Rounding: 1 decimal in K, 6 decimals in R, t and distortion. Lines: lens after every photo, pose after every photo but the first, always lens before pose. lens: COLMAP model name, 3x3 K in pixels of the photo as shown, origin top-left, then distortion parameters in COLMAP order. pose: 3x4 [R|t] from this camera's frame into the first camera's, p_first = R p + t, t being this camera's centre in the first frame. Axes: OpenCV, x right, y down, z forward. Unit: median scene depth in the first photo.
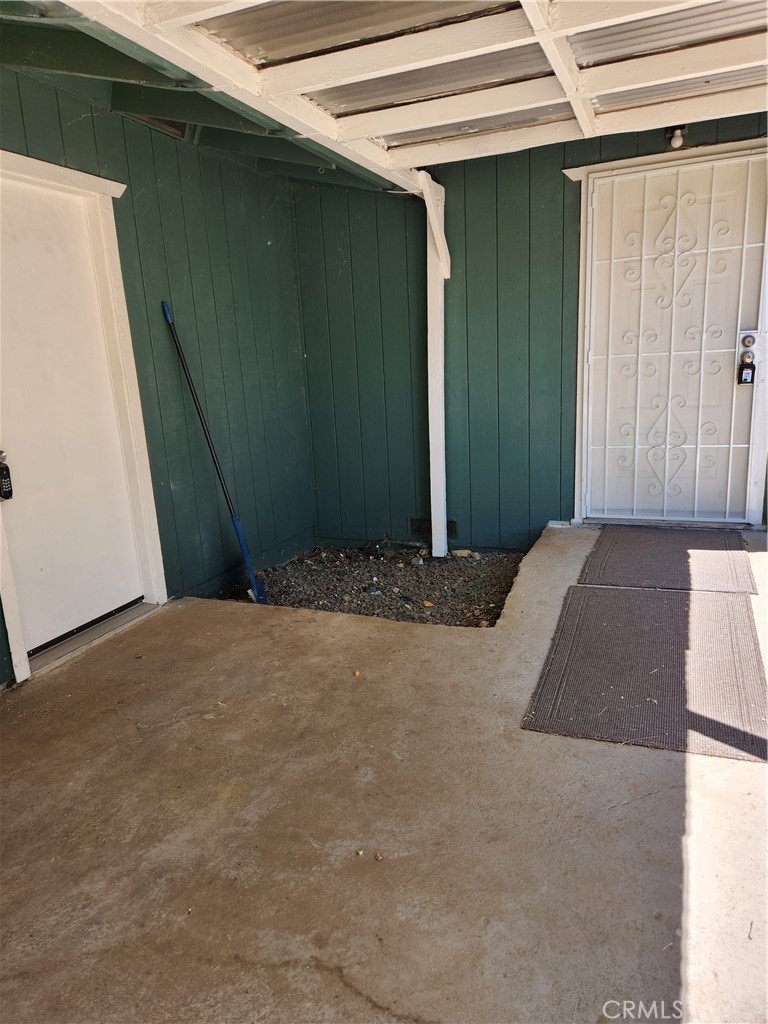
lens RADIAL K [[689.2, 0, 380.7], [0, 689.2, 514.1], [0, 0, 1]] dist [0.004446, -0.028173]
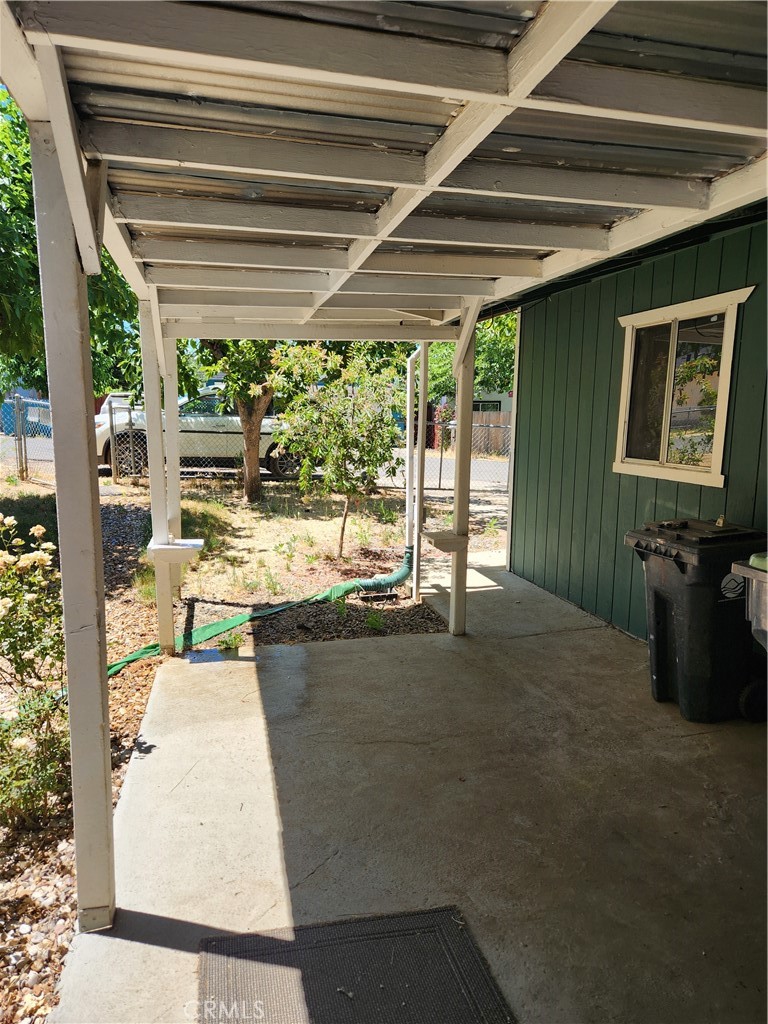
lens RADIAL K [[689.2, 0, 384.3], [0, 689.2, 513.1], [0, 0, 1]] dist [0.004446, -0.028173]
pose [[-0.803548, 0.138240, -0.578965, 0.621230], [-0.095965, 0.929847, 0.355211, -0.414471], [0.587453, 0.340989, -0.733911, 1.205012]]
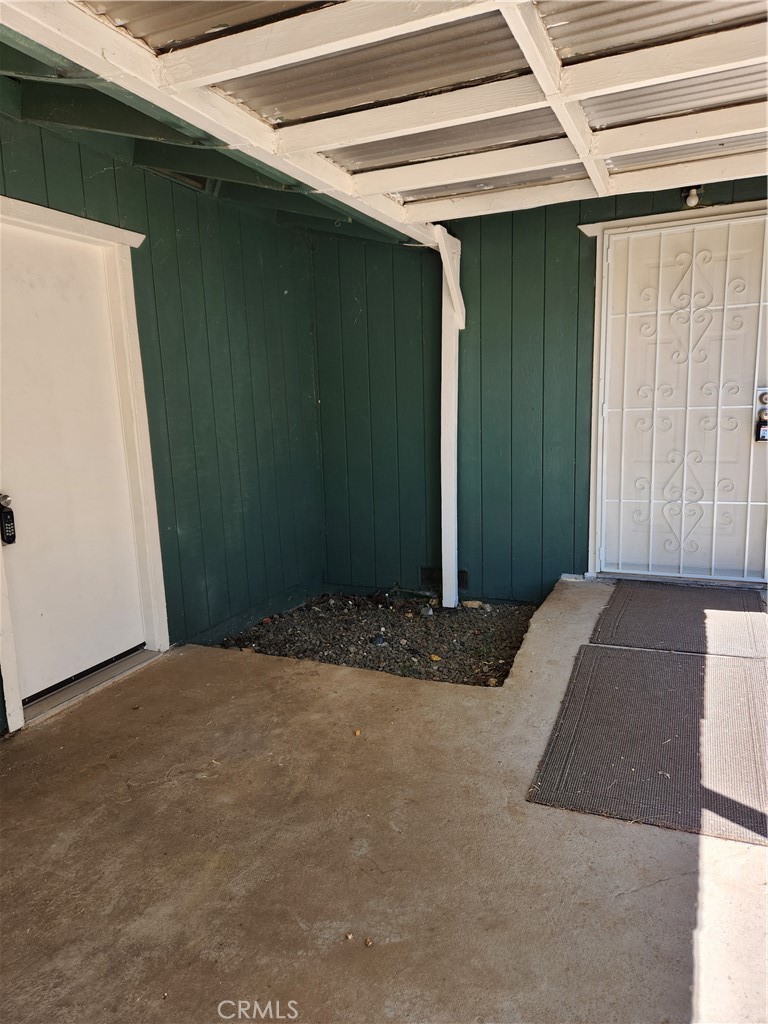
lens RADIAL K [[689.2, 0, 383.3], [0, 689.2, 511.0], [0, 0, 1]] dist [0.004446, -0.028173]
pose [[0.999470, 0.023220, -0.022828, 0.016363], [-0.024526, 0.997973, -0.058724, -0.023595], [0.021418, 0.059252, 0.998013, 0.018410]]
